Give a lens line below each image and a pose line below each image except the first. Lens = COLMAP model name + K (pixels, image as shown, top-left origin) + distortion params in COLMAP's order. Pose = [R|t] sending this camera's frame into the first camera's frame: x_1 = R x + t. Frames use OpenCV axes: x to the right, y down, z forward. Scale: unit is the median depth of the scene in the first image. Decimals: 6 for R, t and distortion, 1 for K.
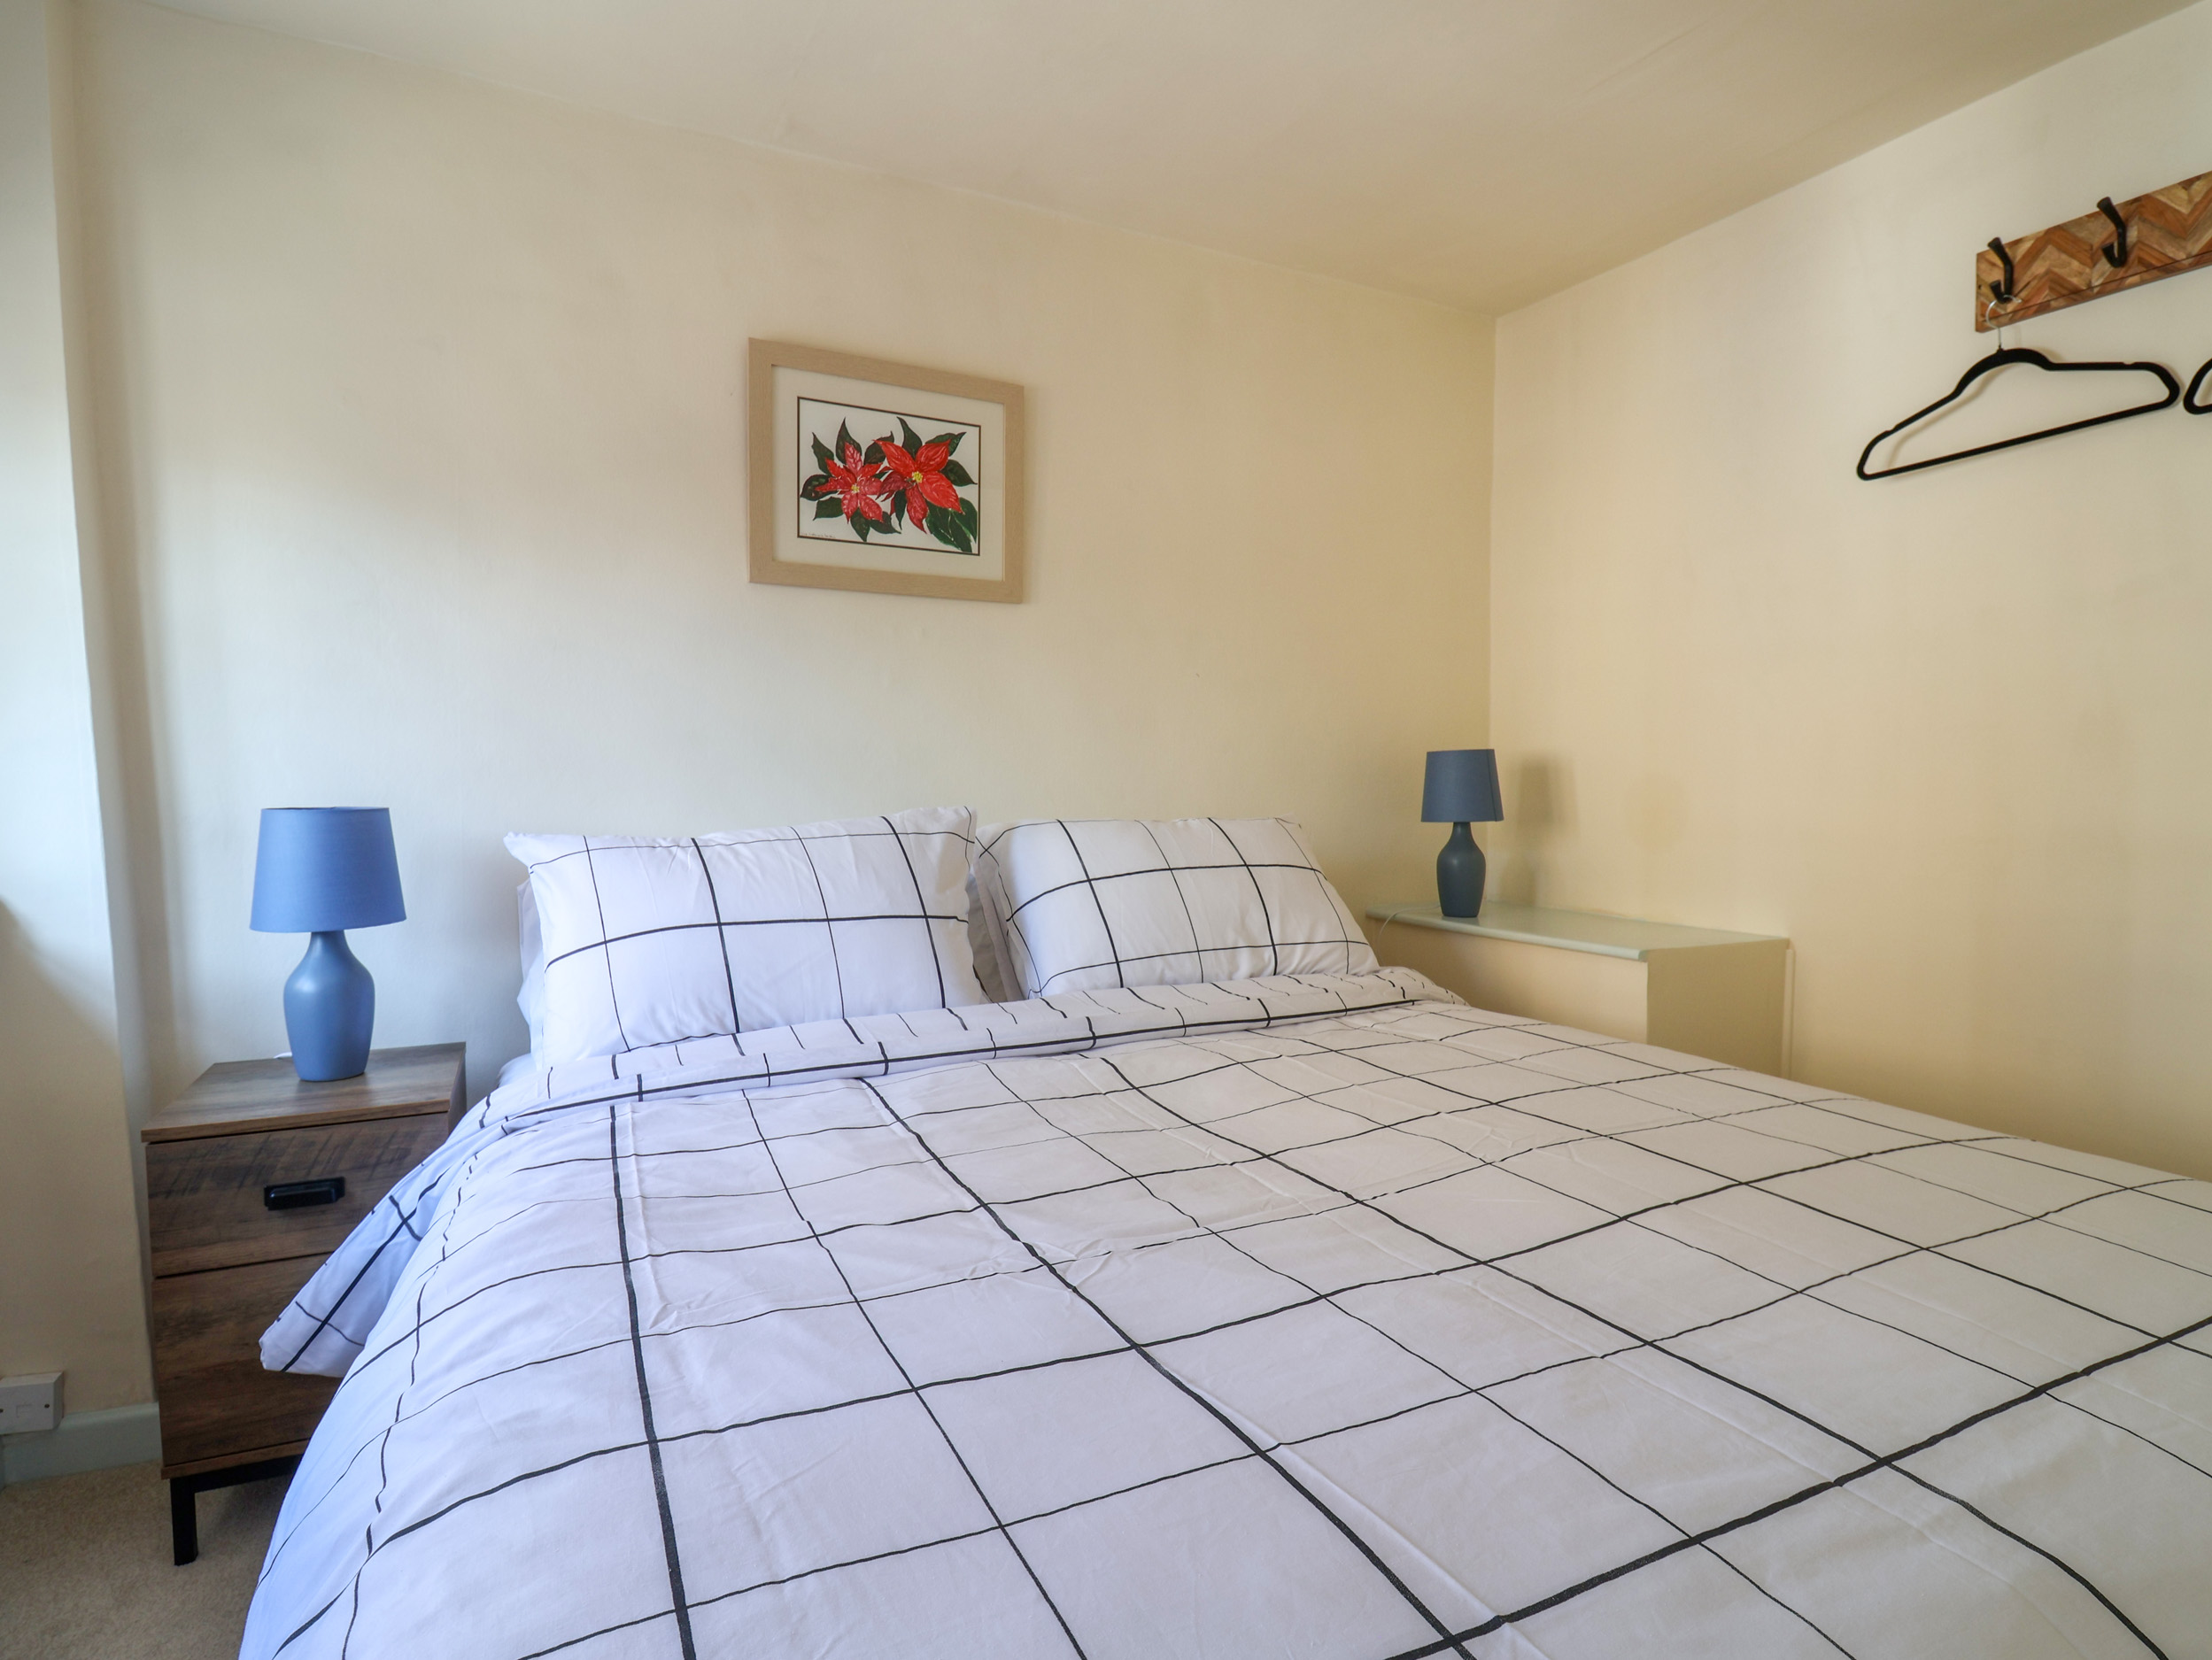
lens RADIAL K [[1190.8, 0, 1158.1], [0, 1190.8, 825.0], [0, 0, 1]] dist [0.004091, -0.015959]
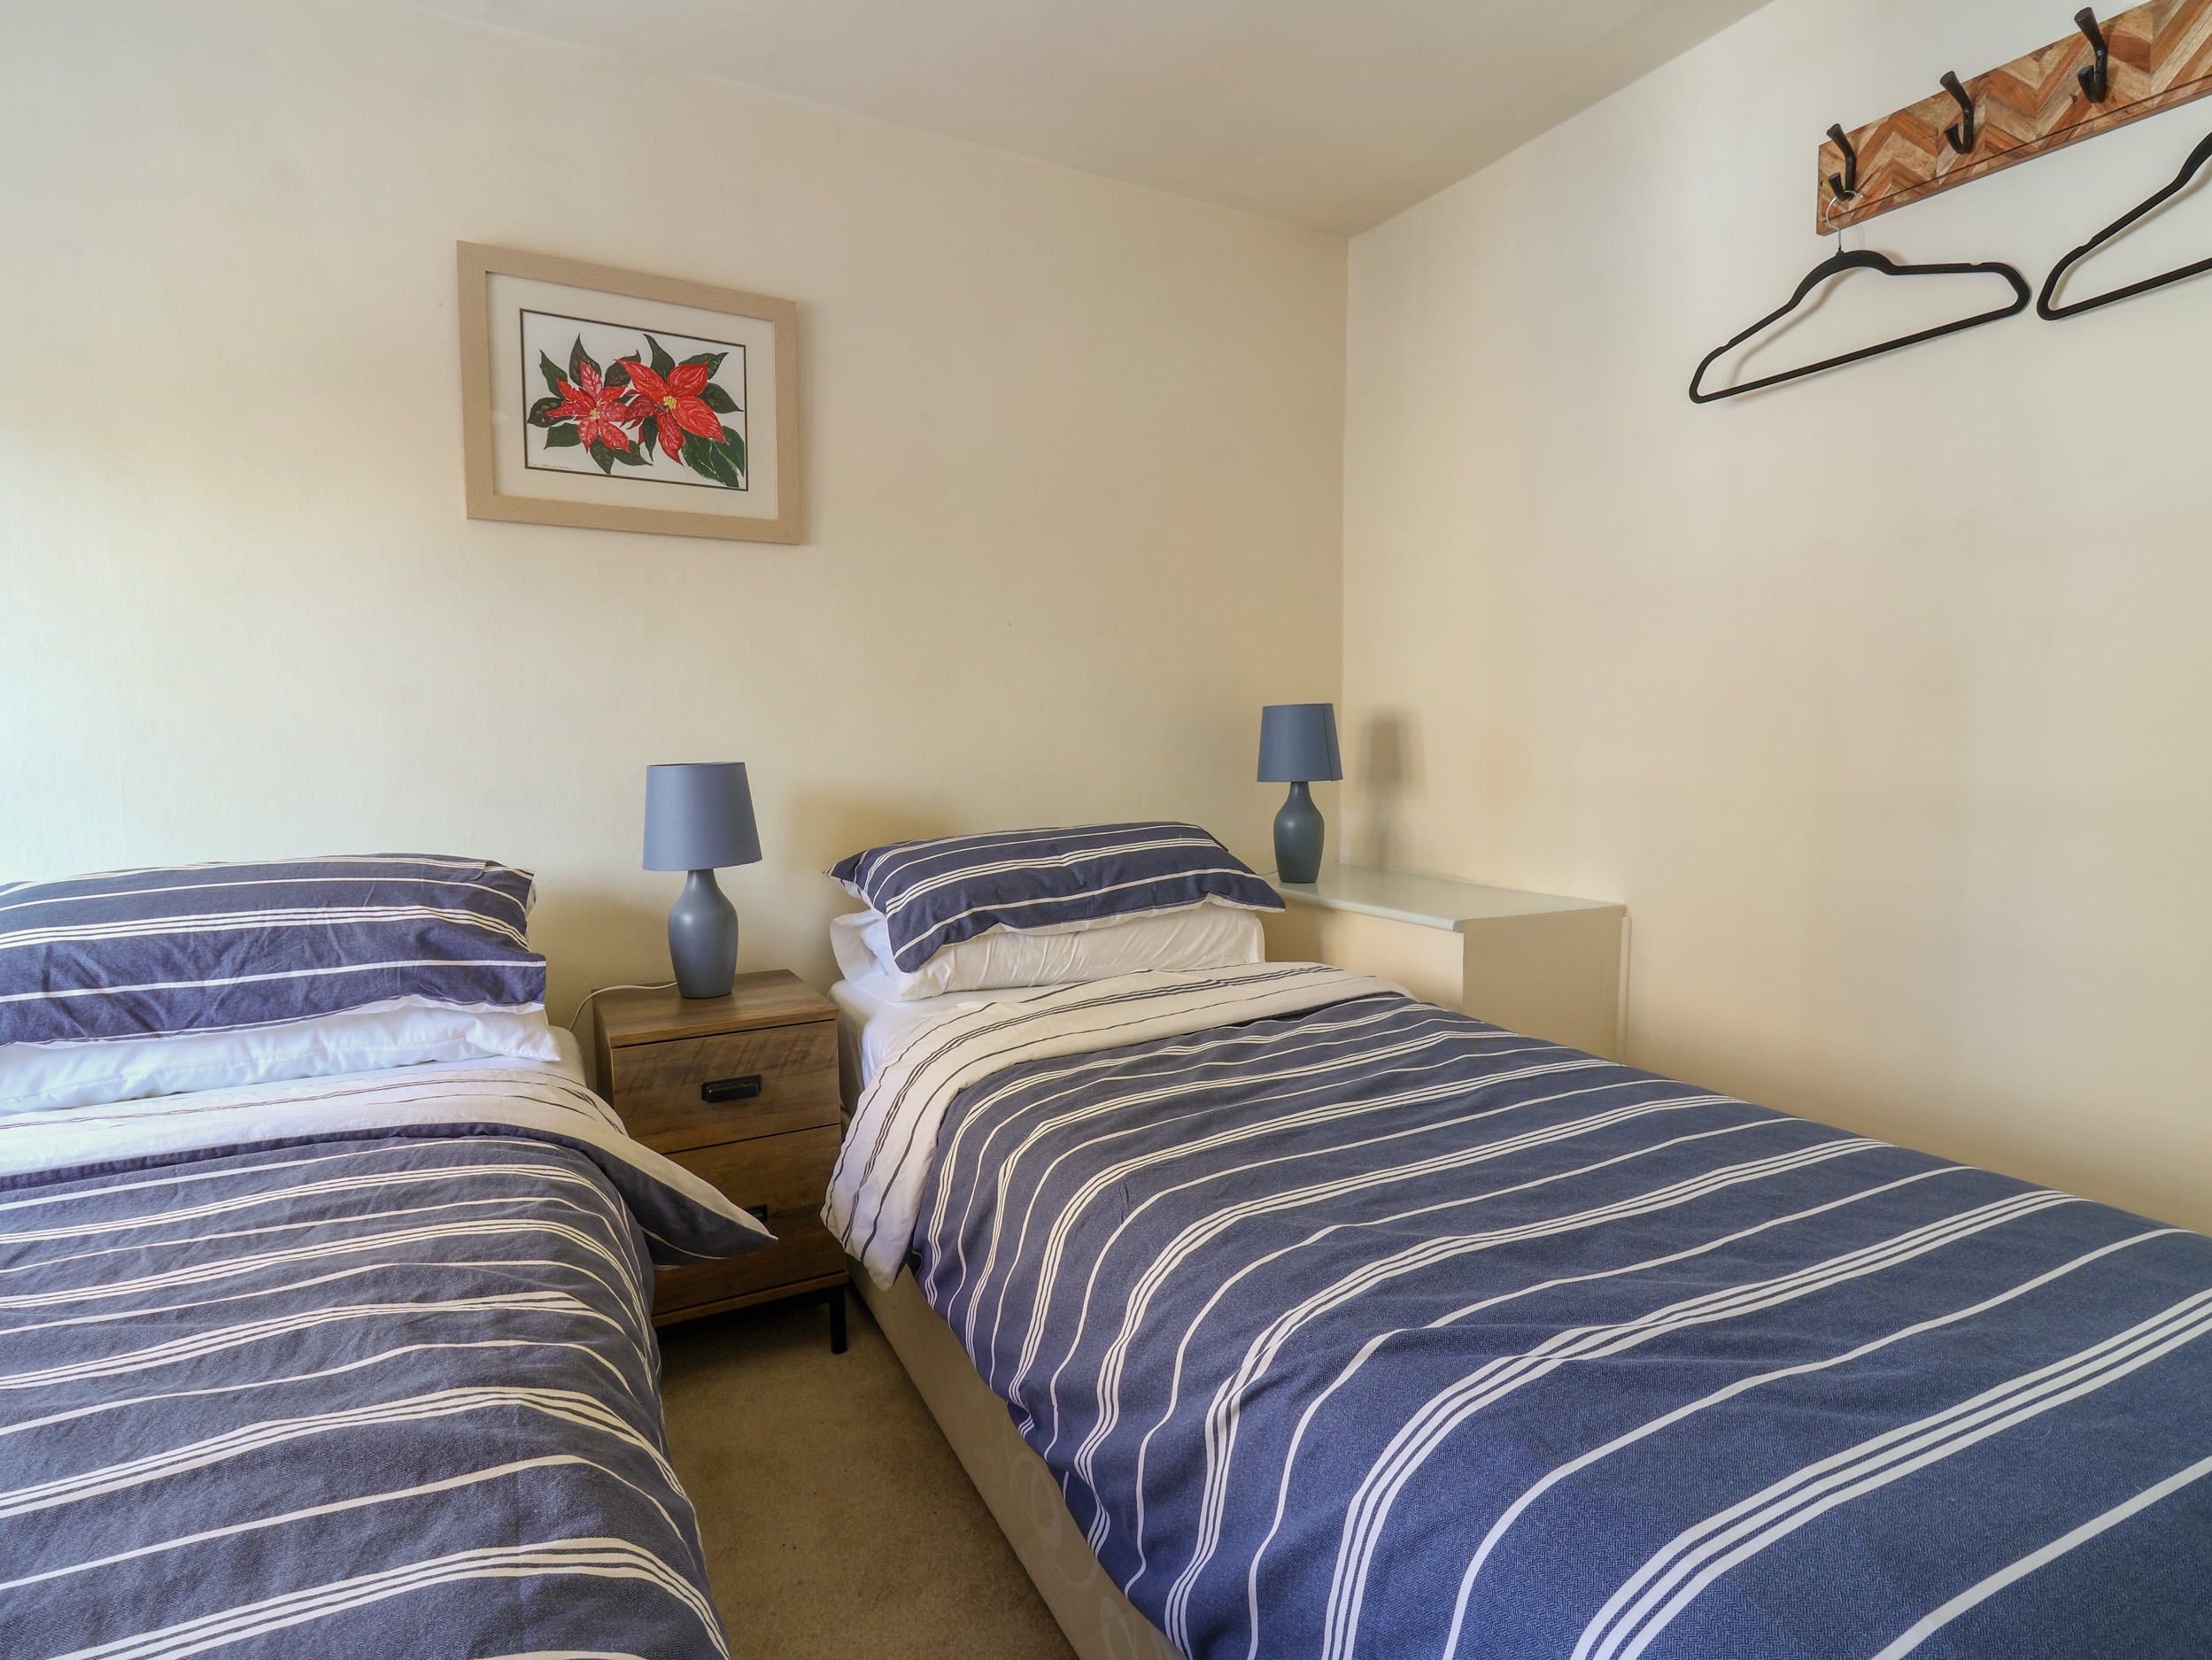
lens RADIAL K [[1190.8, 0, 1145.4], [0, 1190.8, 826.8], [0, 0, 1]] dist [0.004091, -0.015959]
pose [[0.999709, -0.007458, 0.022955, 0.137583], [0.006720, 0.999463, 0.032060, 0.002219], [-0.023182, -0.031896, 0.999222, 0.084823]]
